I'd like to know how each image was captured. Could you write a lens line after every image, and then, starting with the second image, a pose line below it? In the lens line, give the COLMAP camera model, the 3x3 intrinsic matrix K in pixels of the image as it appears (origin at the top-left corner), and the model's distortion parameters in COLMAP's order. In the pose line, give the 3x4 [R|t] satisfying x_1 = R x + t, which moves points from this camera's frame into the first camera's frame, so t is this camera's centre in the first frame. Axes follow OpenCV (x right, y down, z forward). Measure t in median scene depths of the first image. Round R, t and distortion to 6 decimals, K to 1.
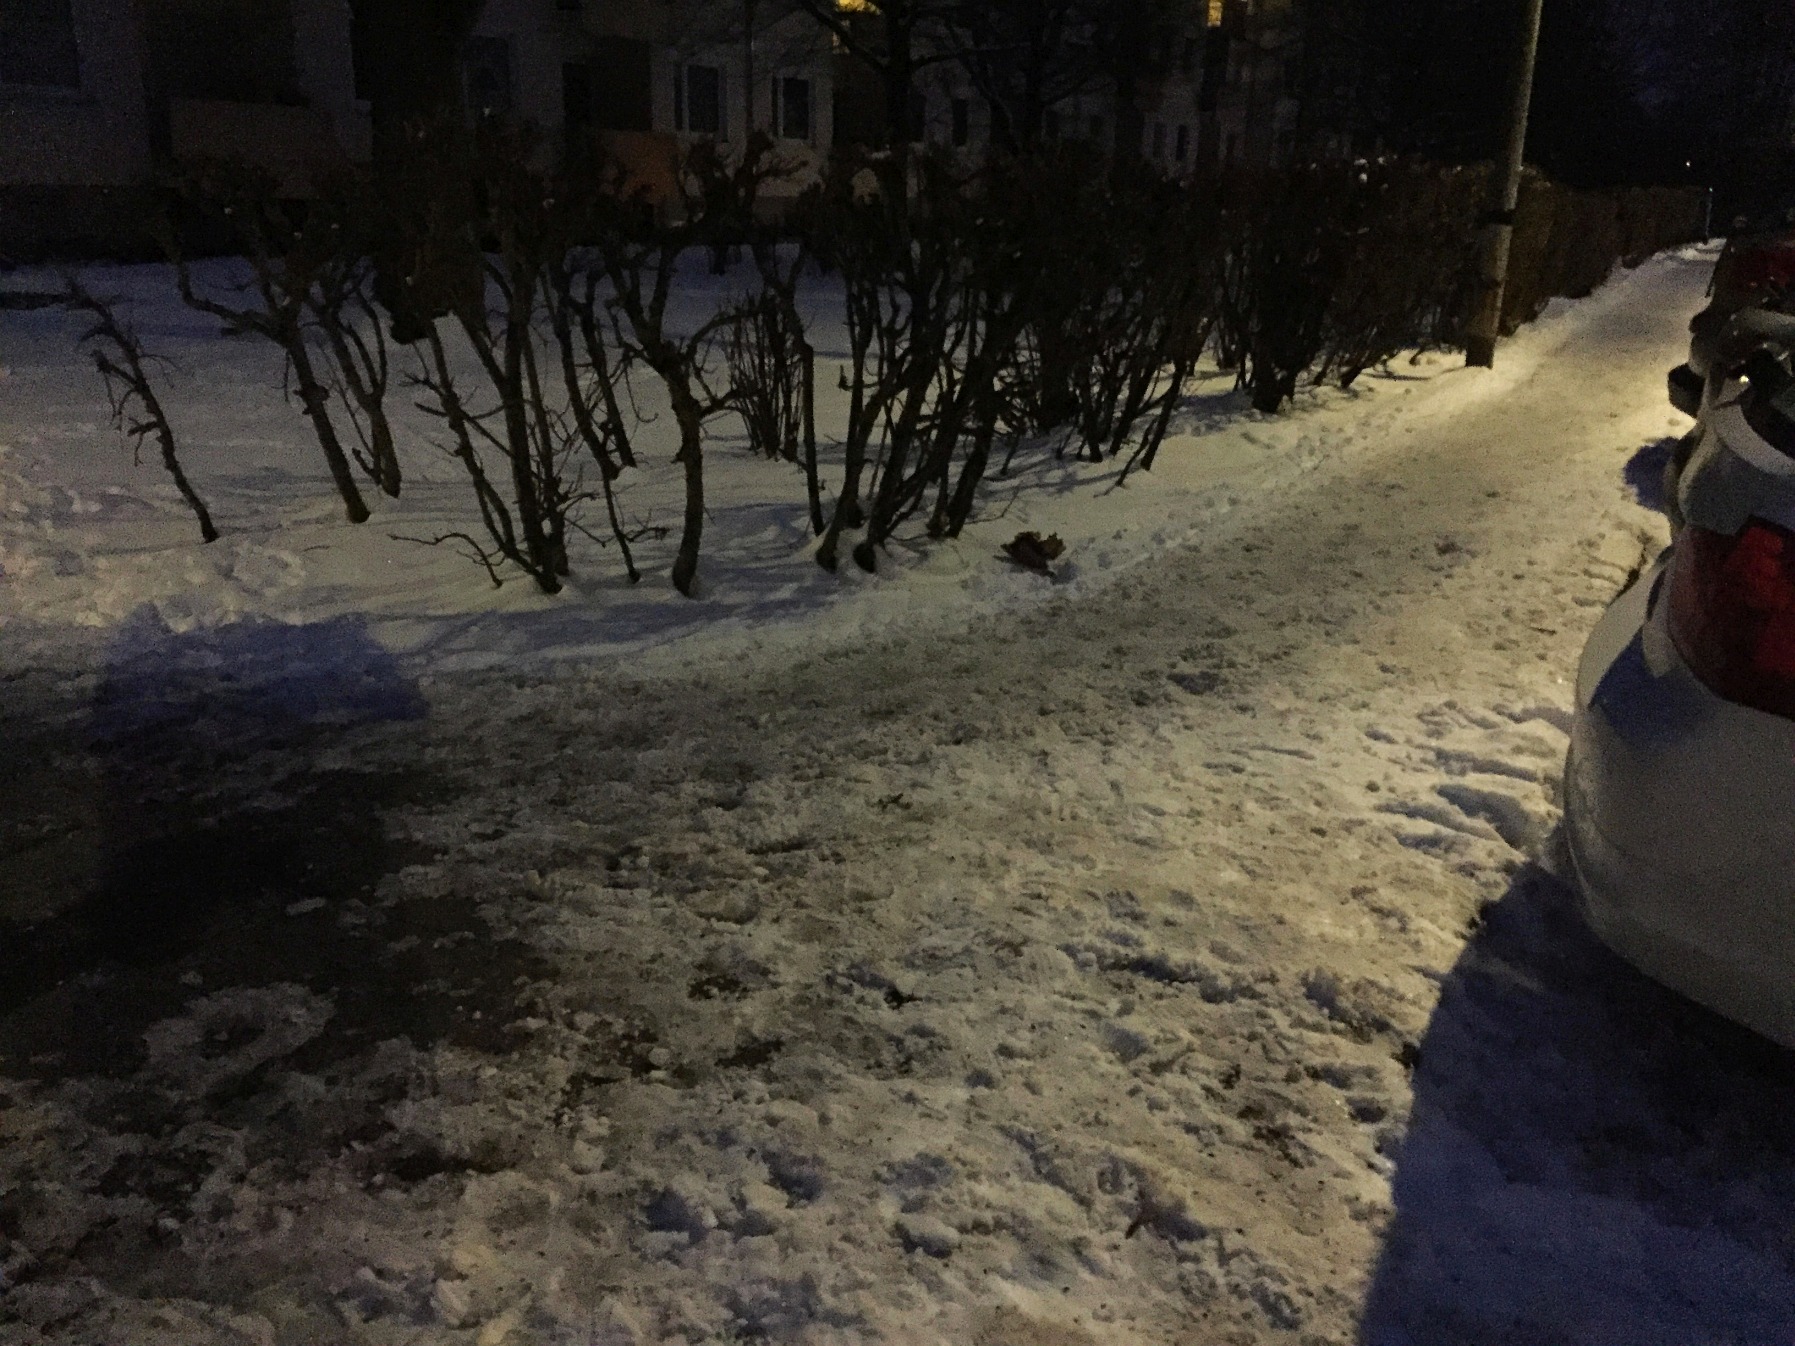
lens RADIAL K [[1554.5, 0, 897.5], [0, 1554.5, 673.0], [0, 0, 1]] dist [0.082845, -0.116133]
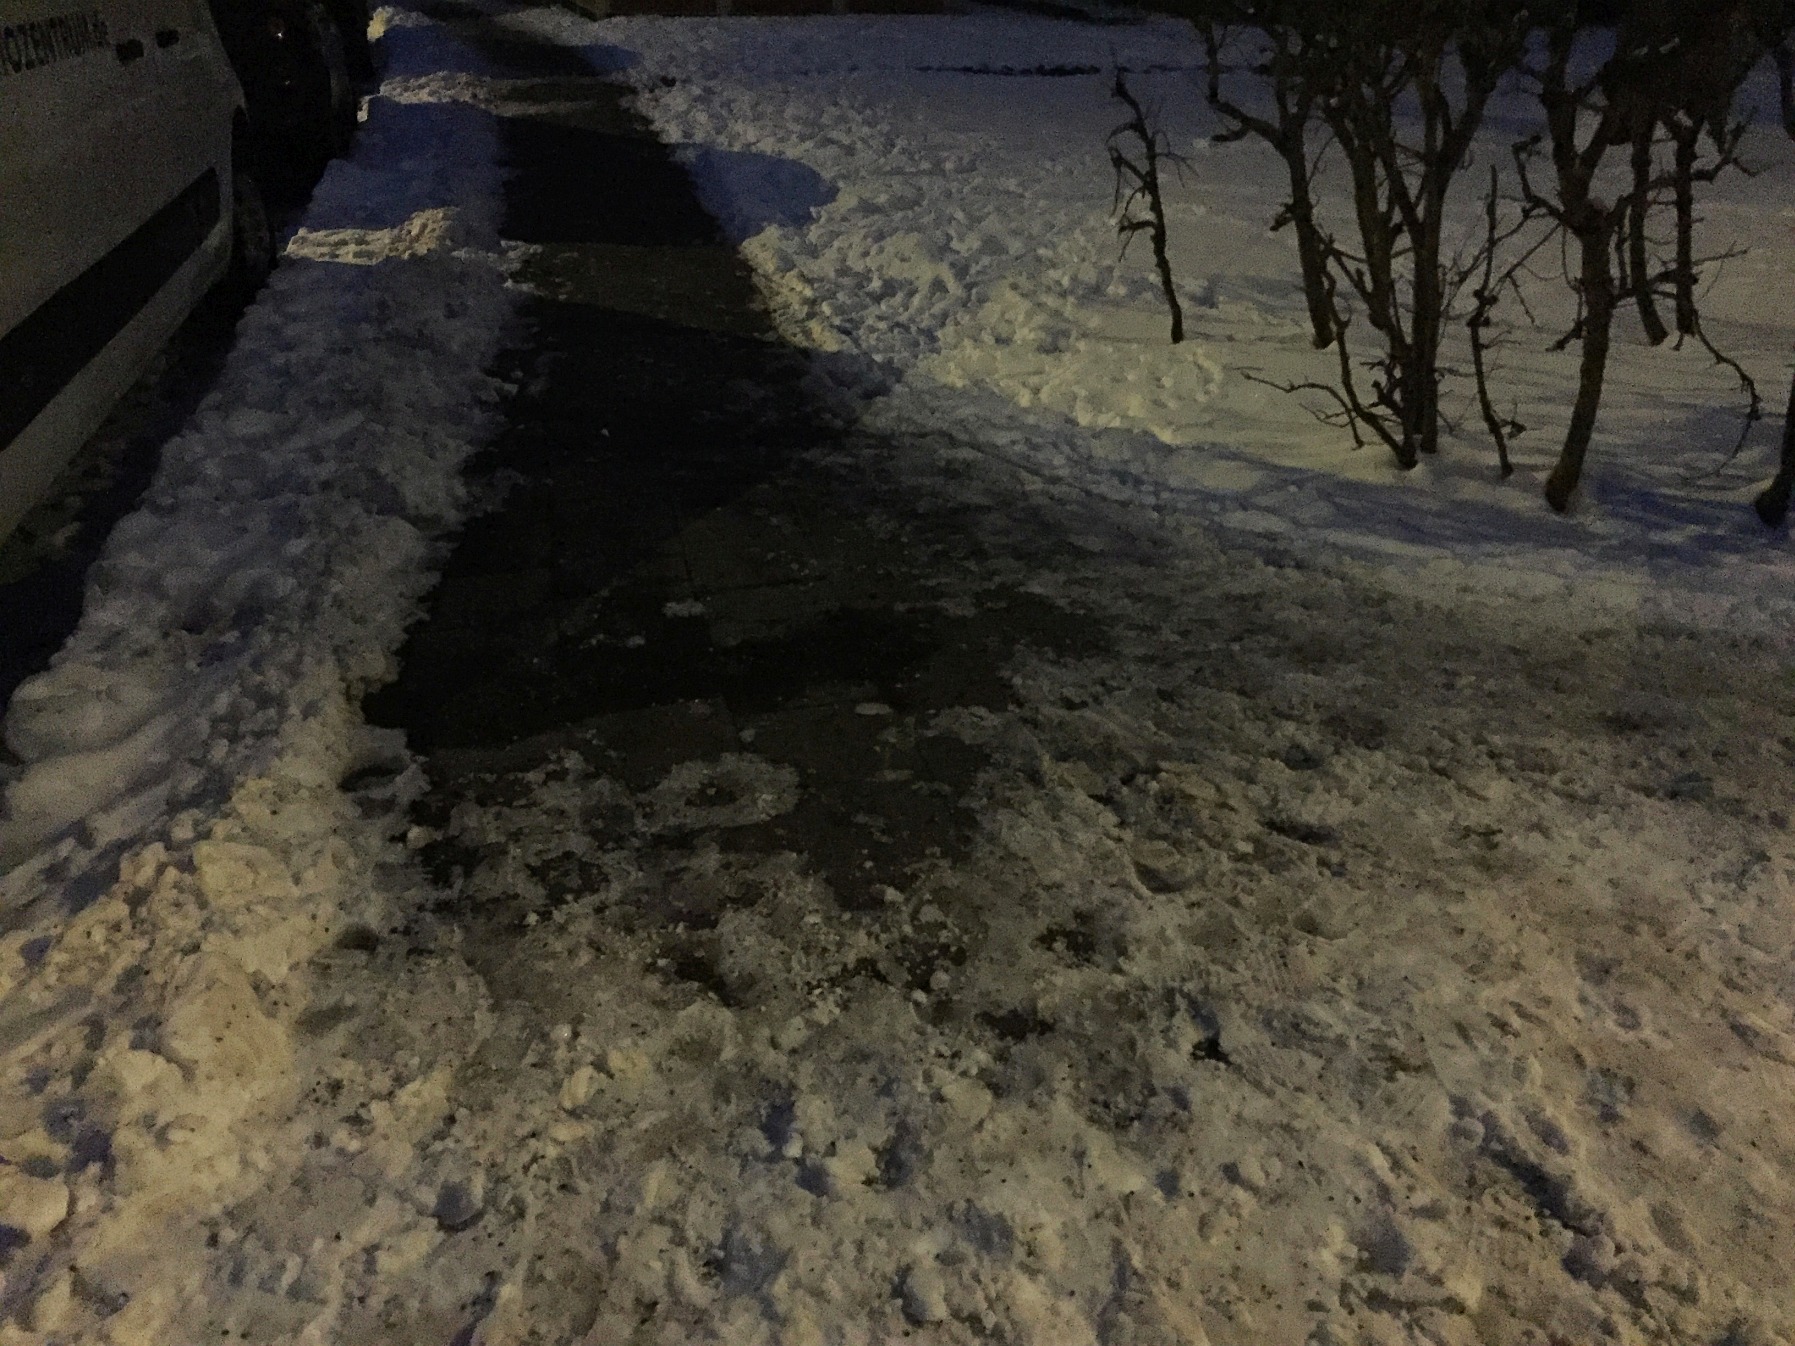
lens RADIAL K [[1554.5, 0, 897.5], [0, 1554.5, 673.0], [0, 0, 1]] dist [0.082845, -0.116133]
pose [[0.660789, 0.320000, -0.678939, 0.389223], [-0.222375, 0.947417, 0.230110, -0.138511], [0.716873, -0.001075, 0.697203, 0.283021]]
